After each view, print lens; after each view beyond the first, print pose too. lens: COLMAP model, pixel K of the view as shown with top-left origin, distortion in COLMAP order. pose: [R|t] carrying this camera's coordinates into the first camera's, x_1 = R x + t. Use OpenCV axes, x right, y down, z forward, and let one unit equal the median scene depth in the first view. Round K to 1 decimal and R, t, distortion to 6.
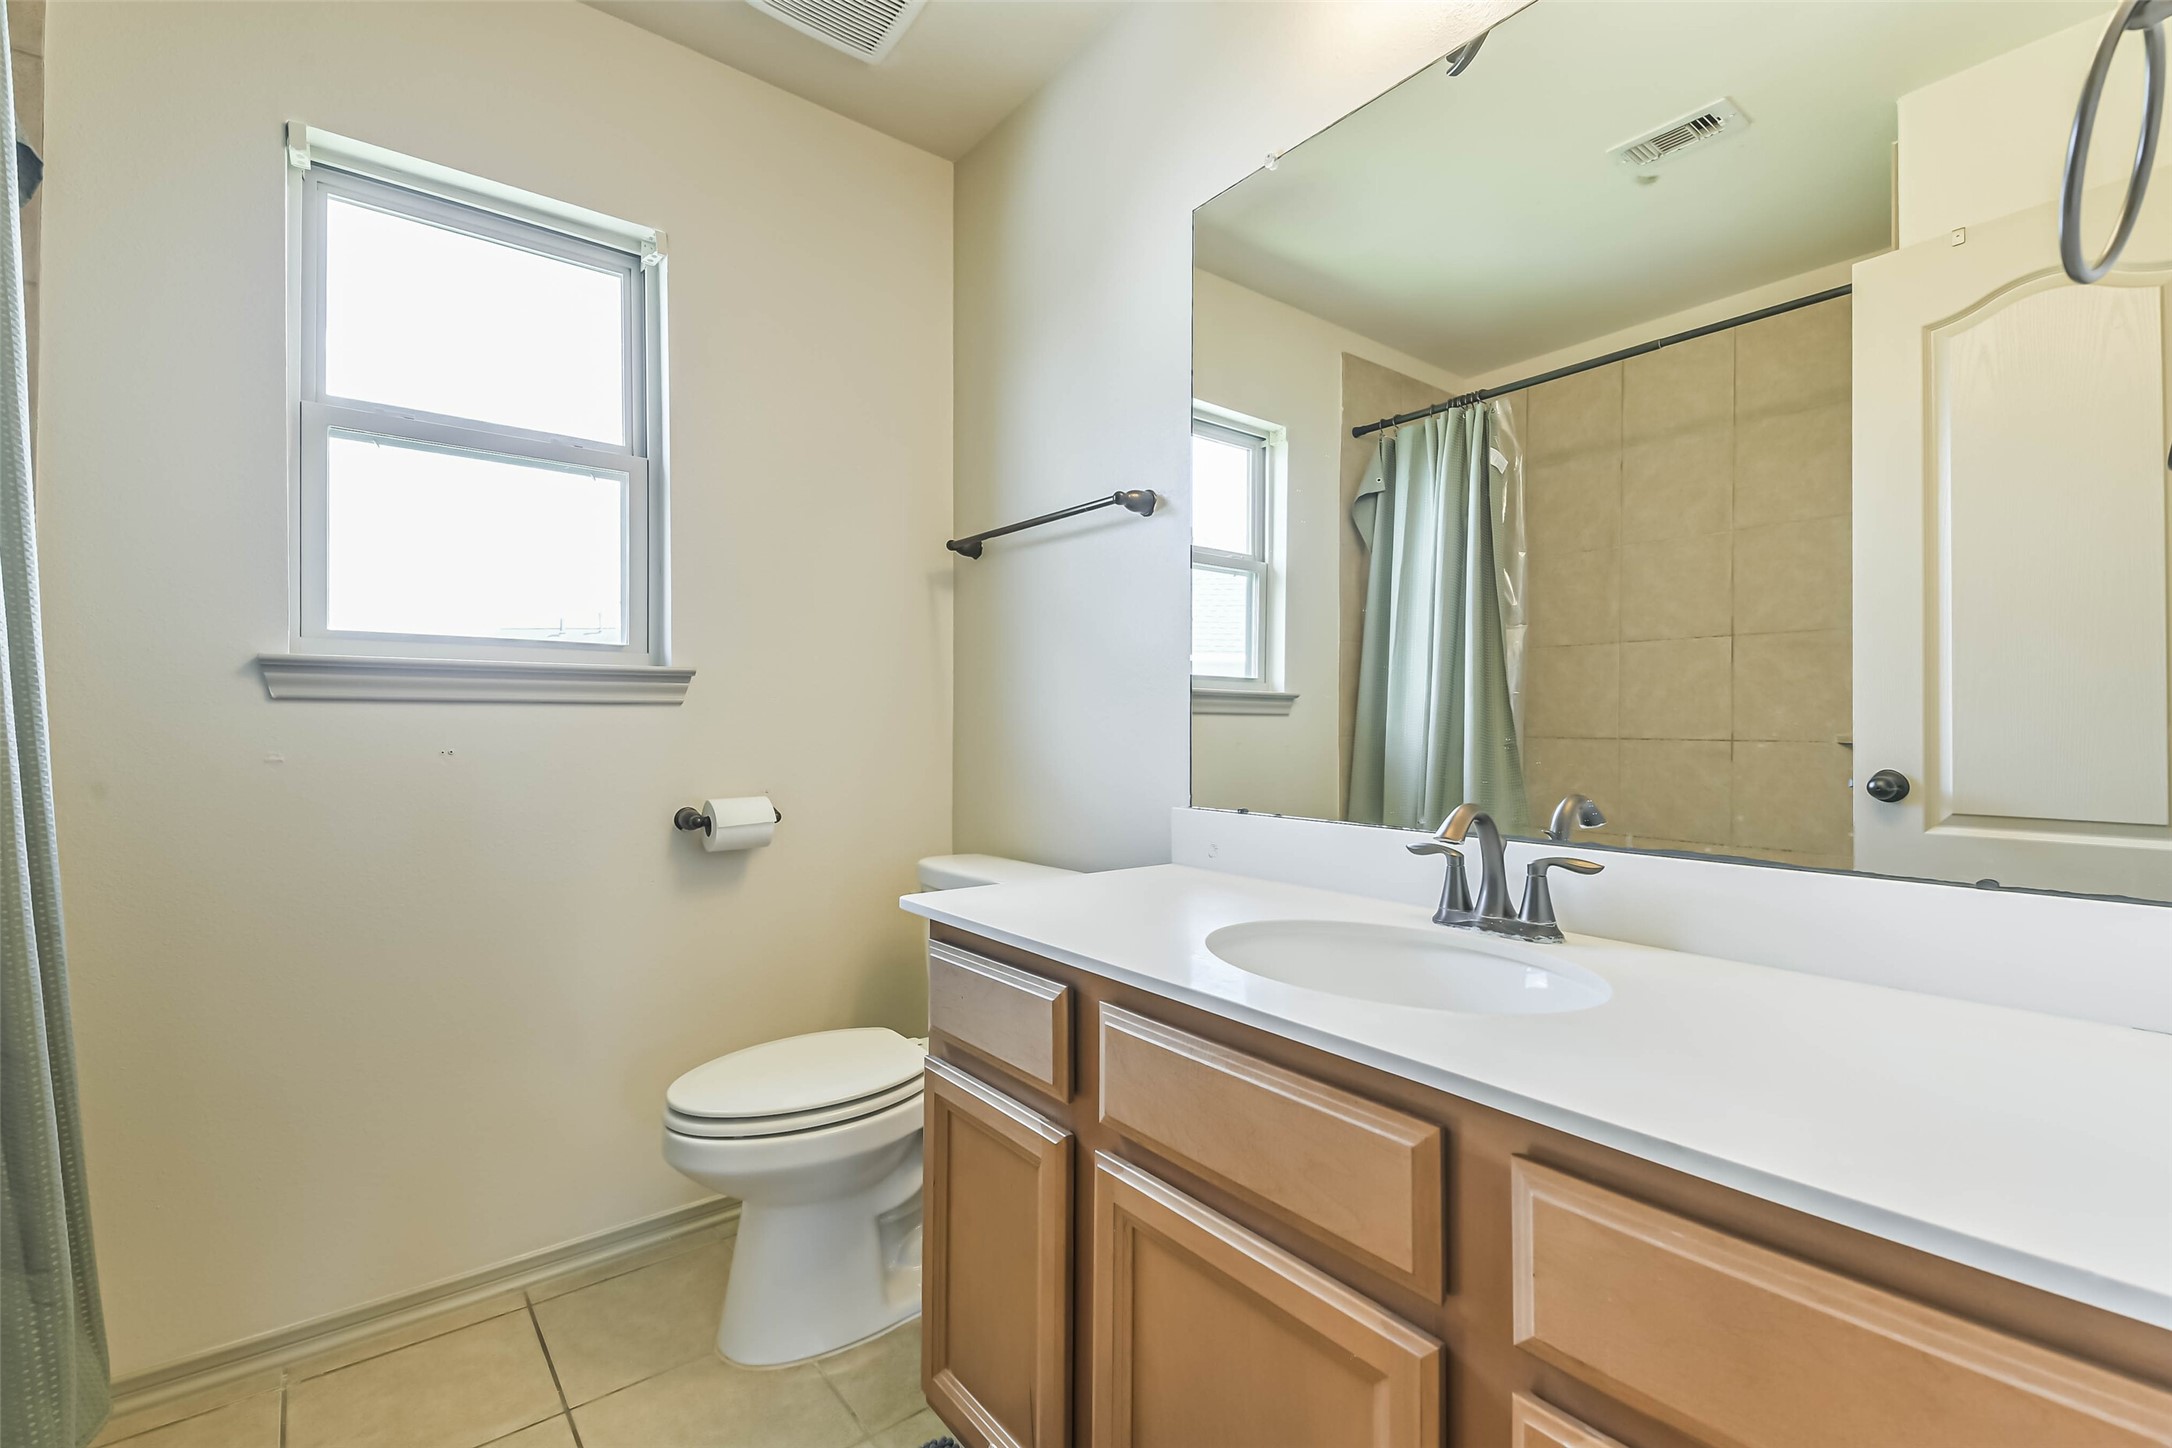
lens RADIAL K [[930.9, 0, 1086.0], [0, 930.9, 724.0], [0, 0, 1]] dist [-0.000293, -0.000245]
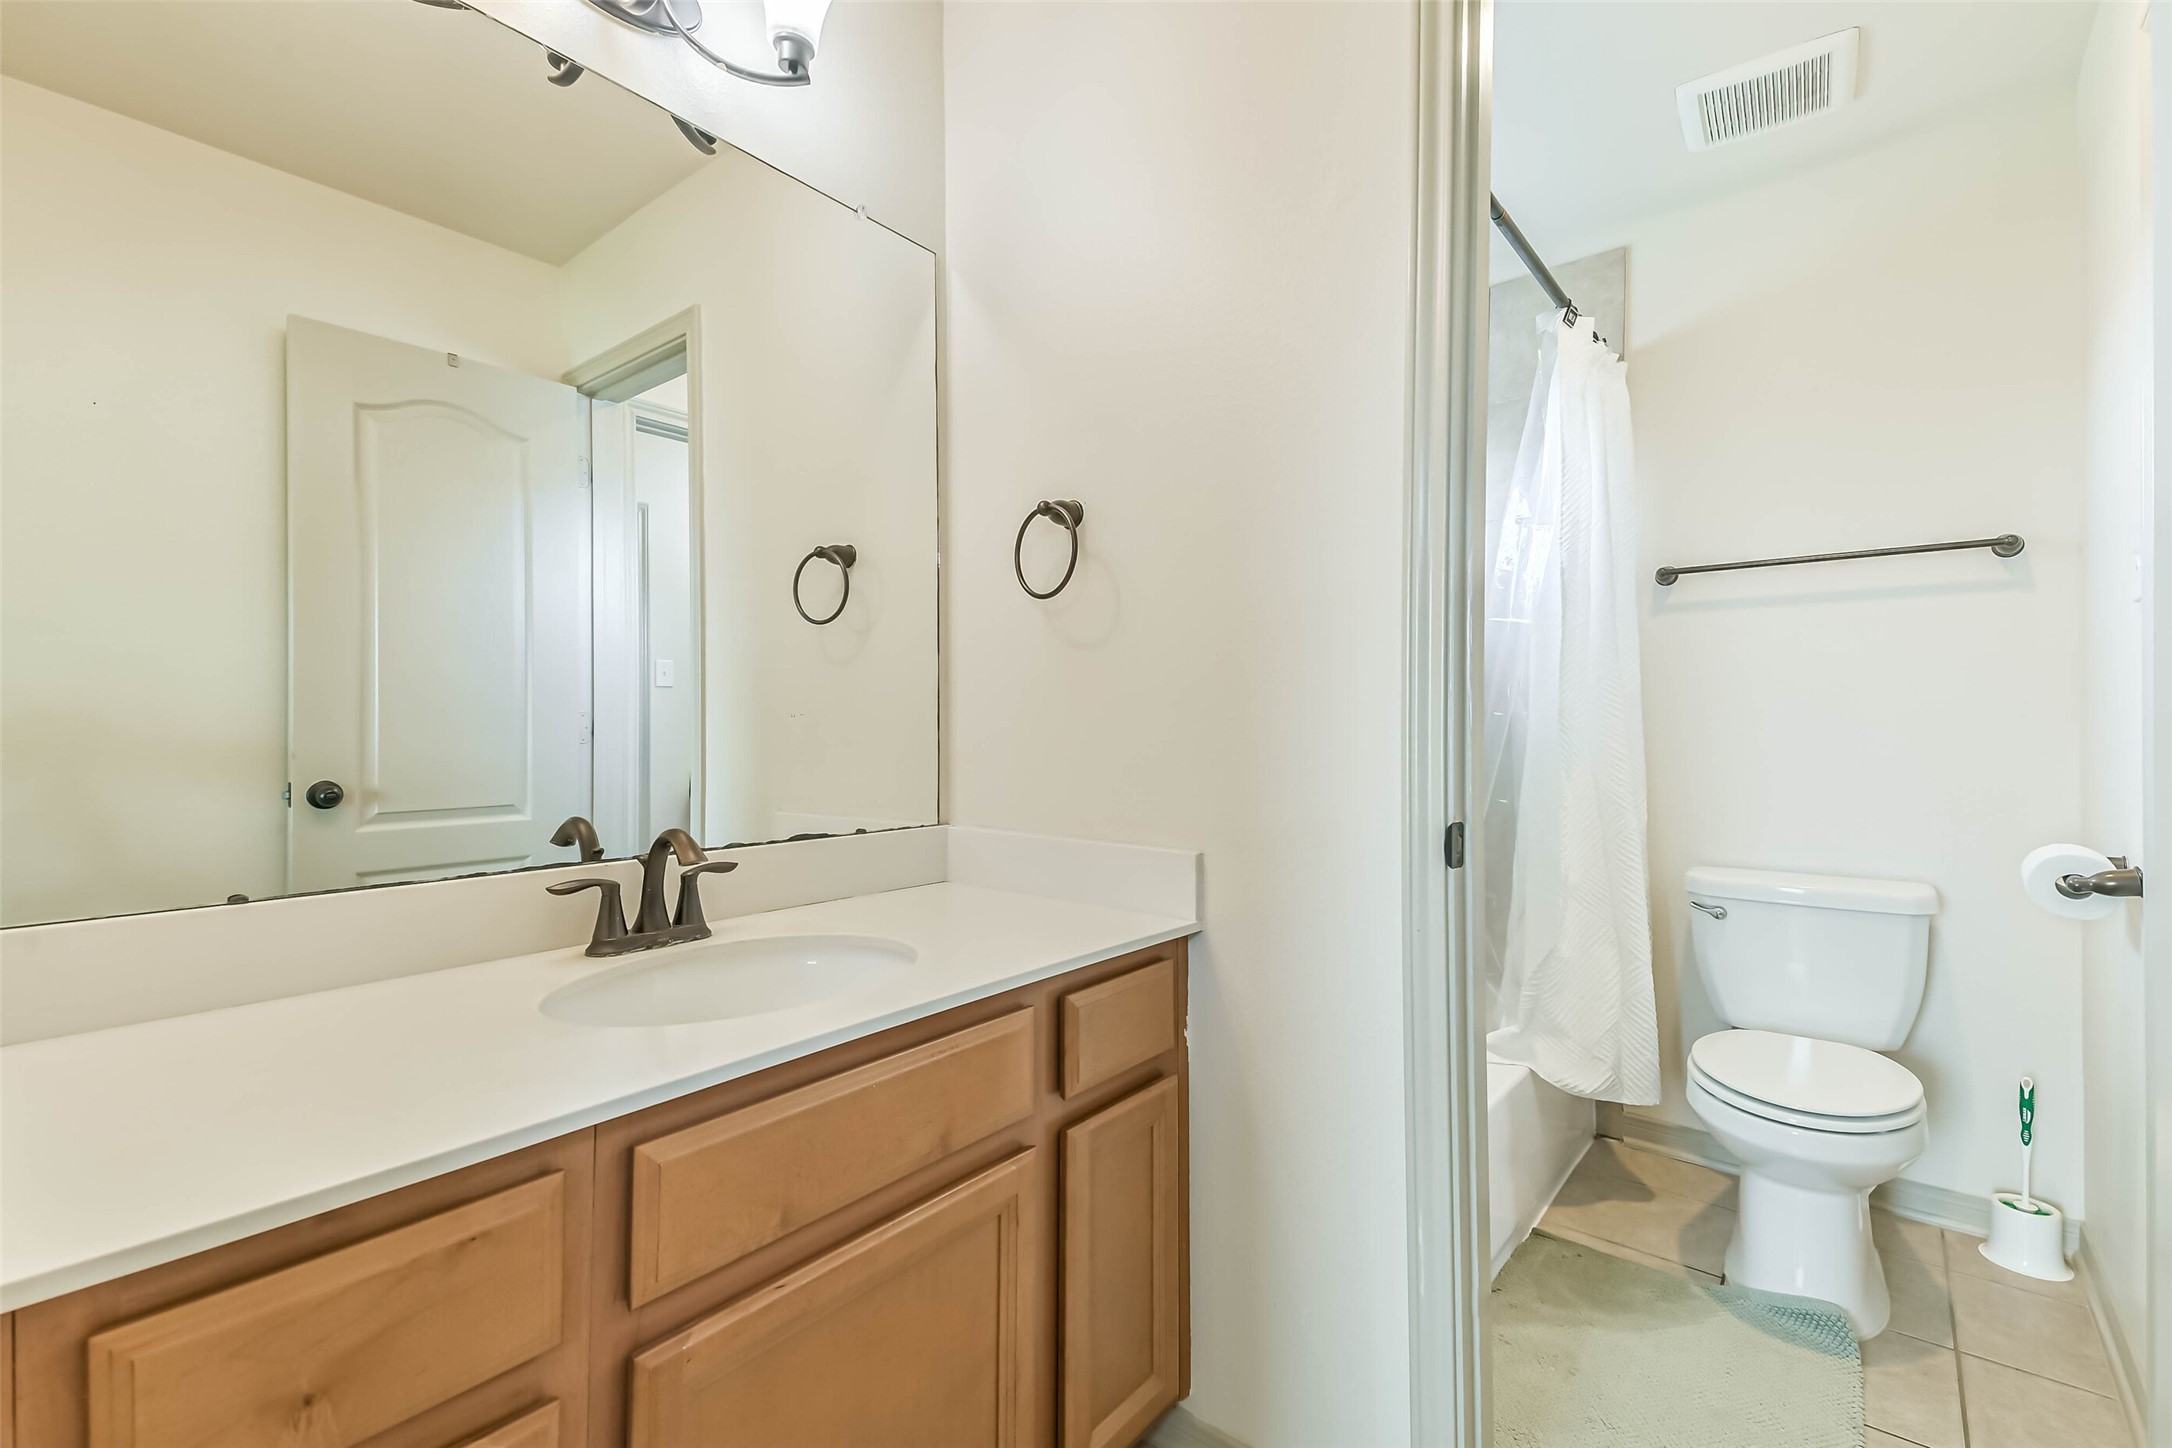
lens RADIAL K [[930.9, 0, 1086.0], [0, 930.9, 724.0], [0, 0, 1]] dist [-0.000293, -0.000245]
pose [[-0.212916, -0.005513, 0.977055, -0.705585], [-0.007375, 0.999965, 0.004035, -0.043326], [-0.977043, -0.006346, -0.212949, 0.710353]]
